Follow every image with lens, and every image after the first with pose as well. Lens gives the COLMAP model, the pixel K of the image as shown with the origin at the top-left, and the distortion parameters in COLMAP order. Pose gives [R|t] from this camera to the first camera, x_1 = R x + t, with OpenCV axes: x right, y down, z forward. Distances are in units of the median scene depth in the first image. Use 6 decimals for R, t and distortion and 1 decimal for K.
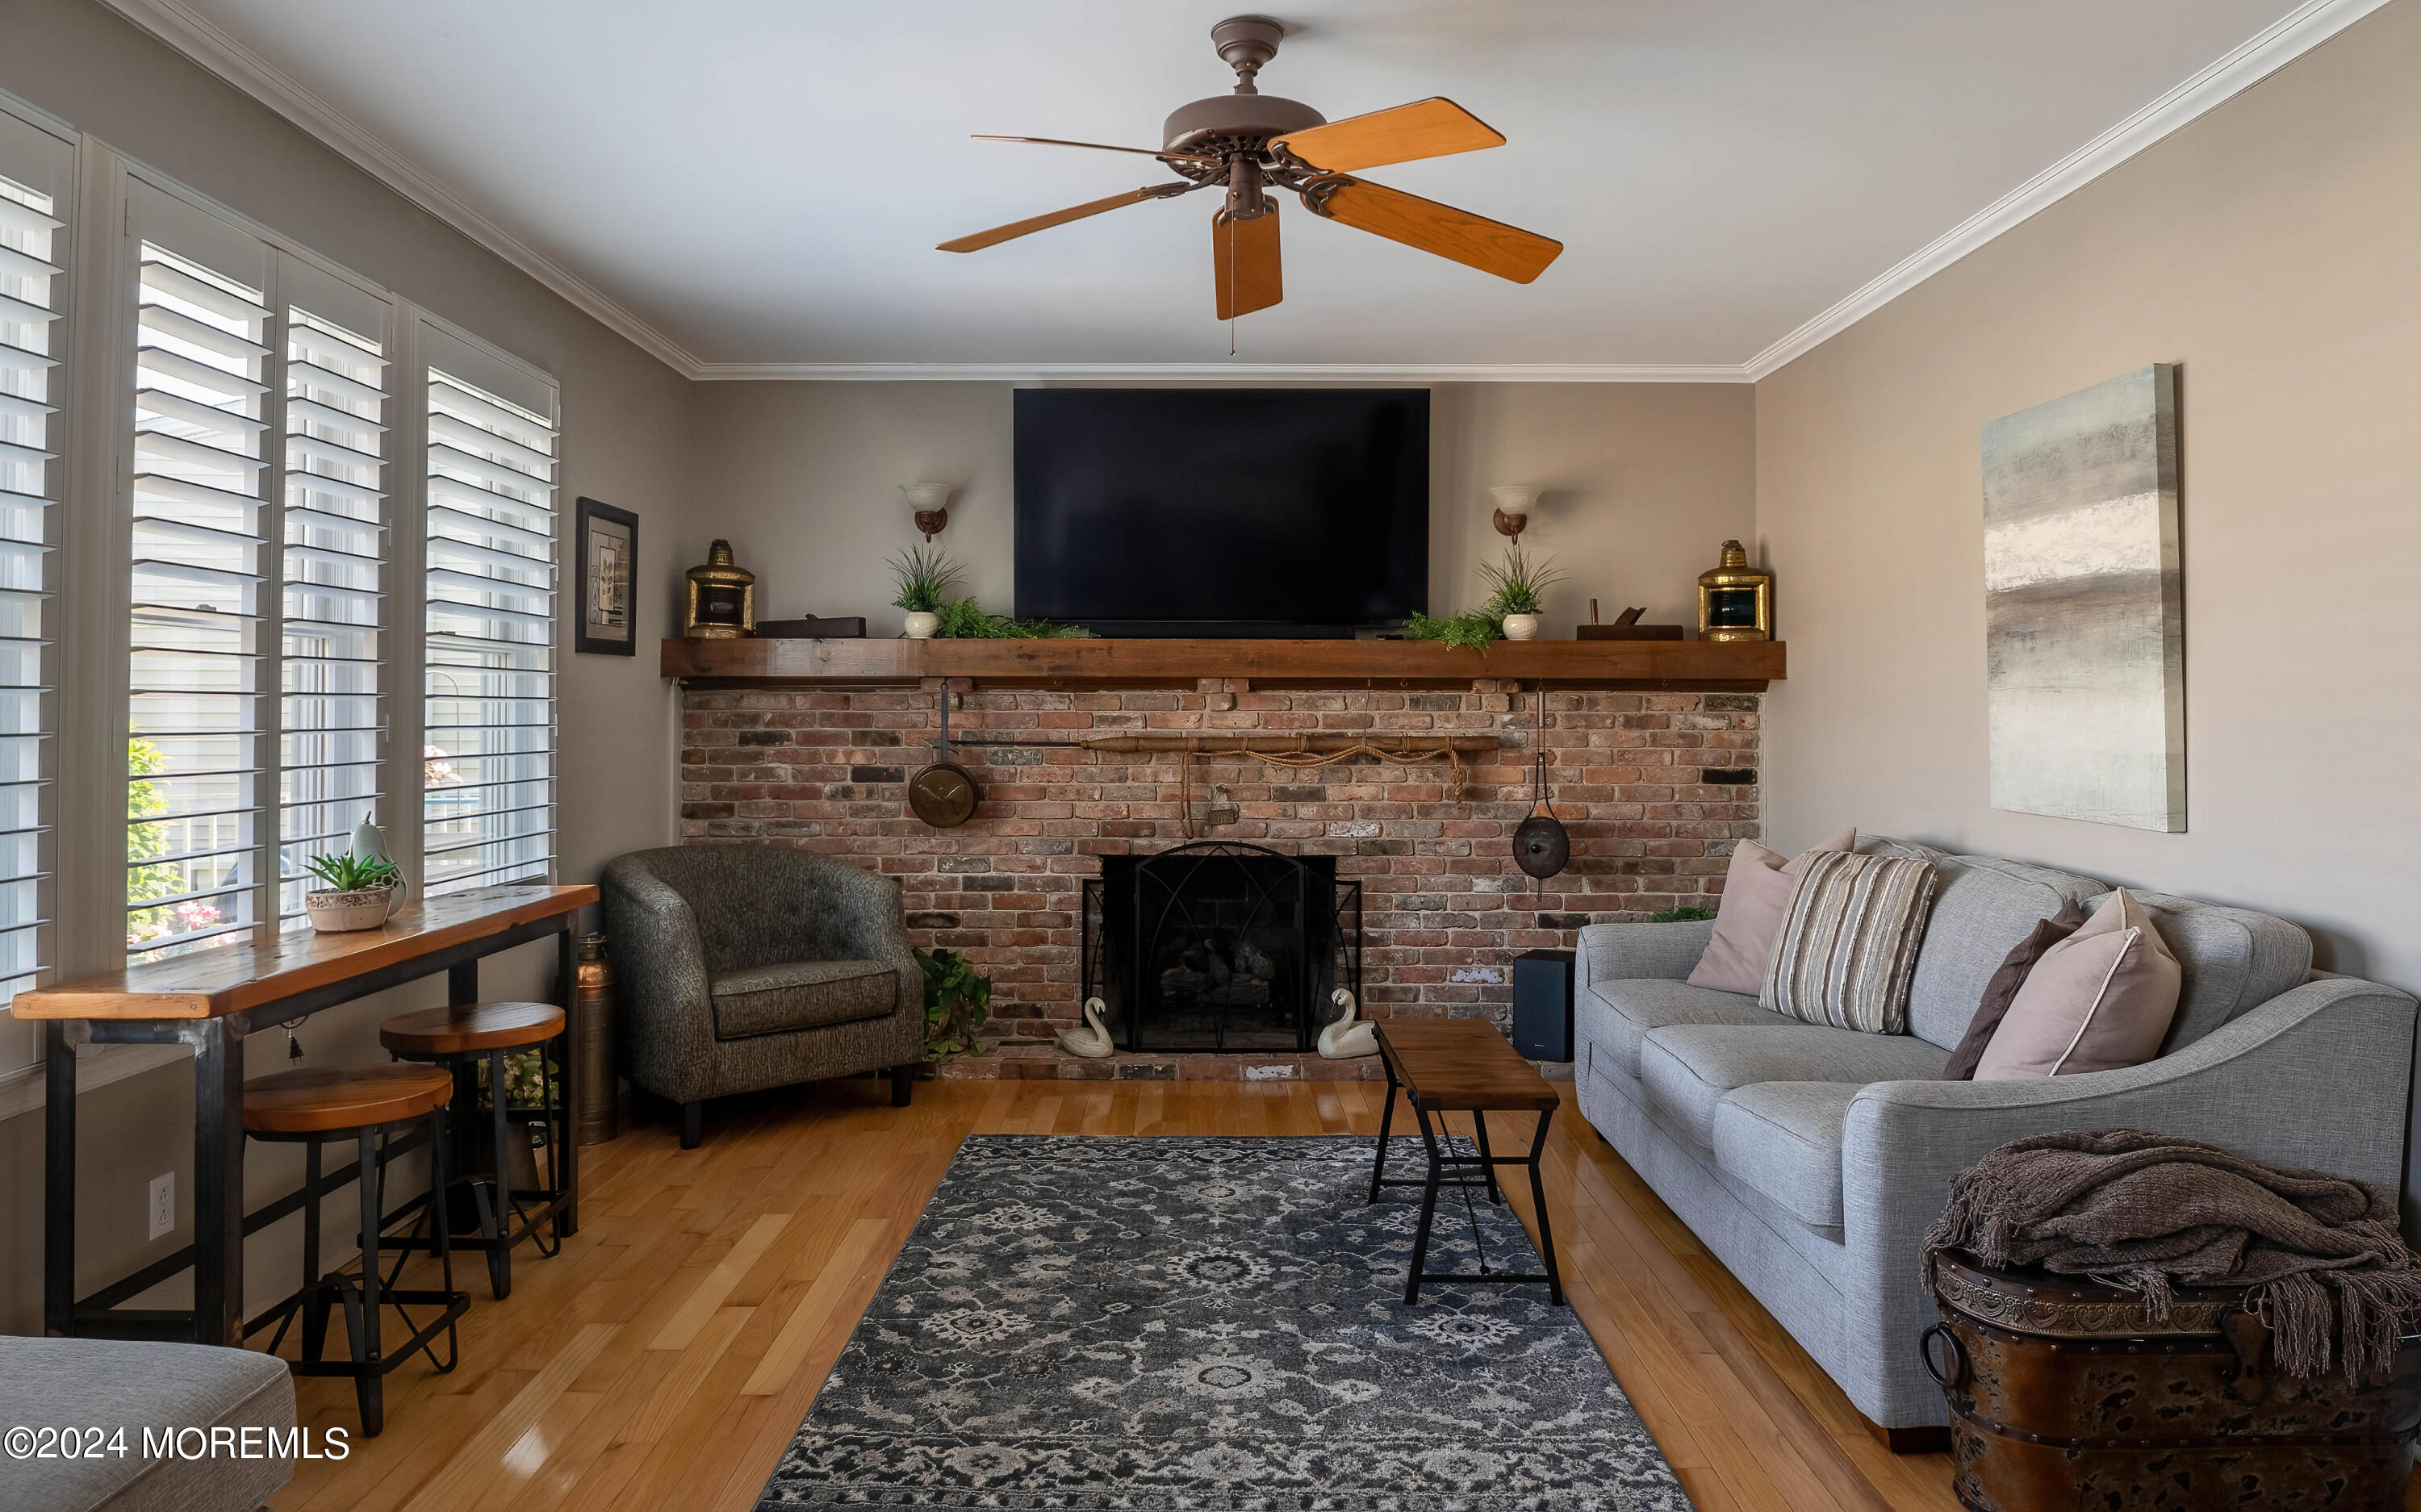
lens RADIAL K [[1503.5, 0, 1210.4], [0, 1503.5, 750.7], [0, 0, 1]] dist [-0.020433, 0.000373]
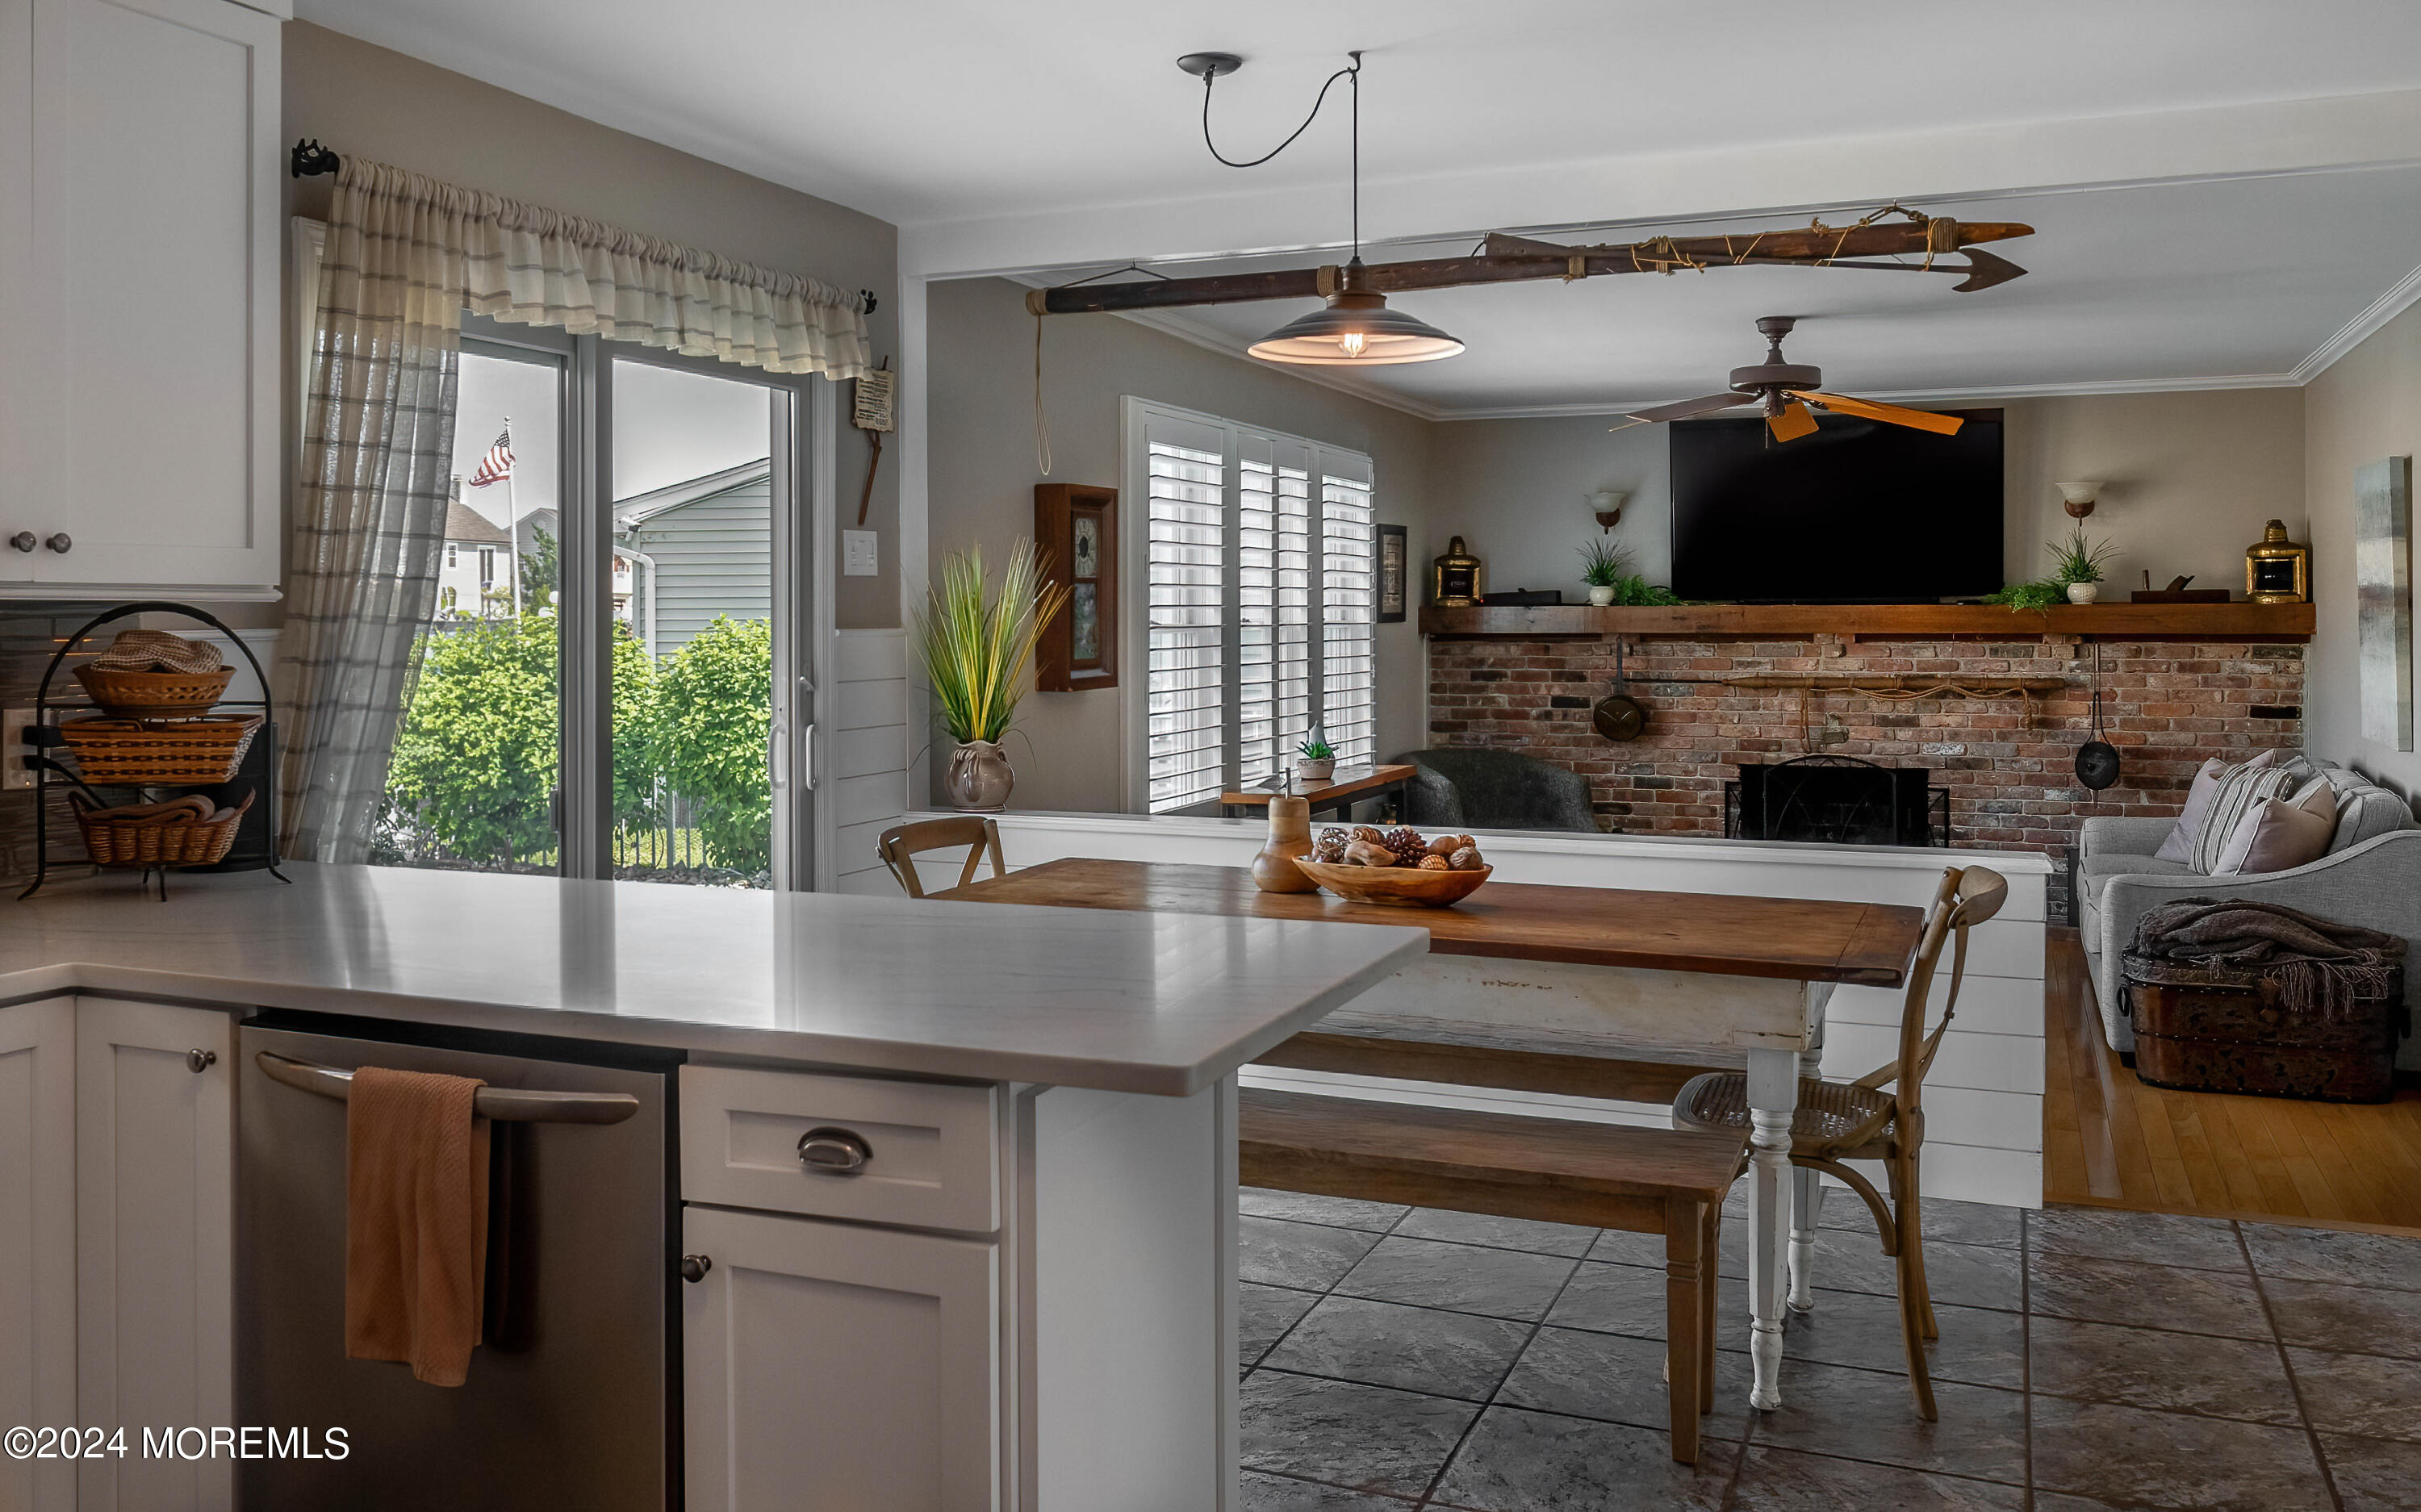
lens RADIAL K [[1892.8, 0, 1034.0], [0, 1892.8, 596.3], [0, 0, 1]] dist [-0.013217, -0.001056]
pose [[0.887535, -0.013717, -0.460536, 0.152673], [-0.002678, 0.999386, -0.034928, -0.020857], [0.460732, 0.032233, 0.886954, -0.823977]]
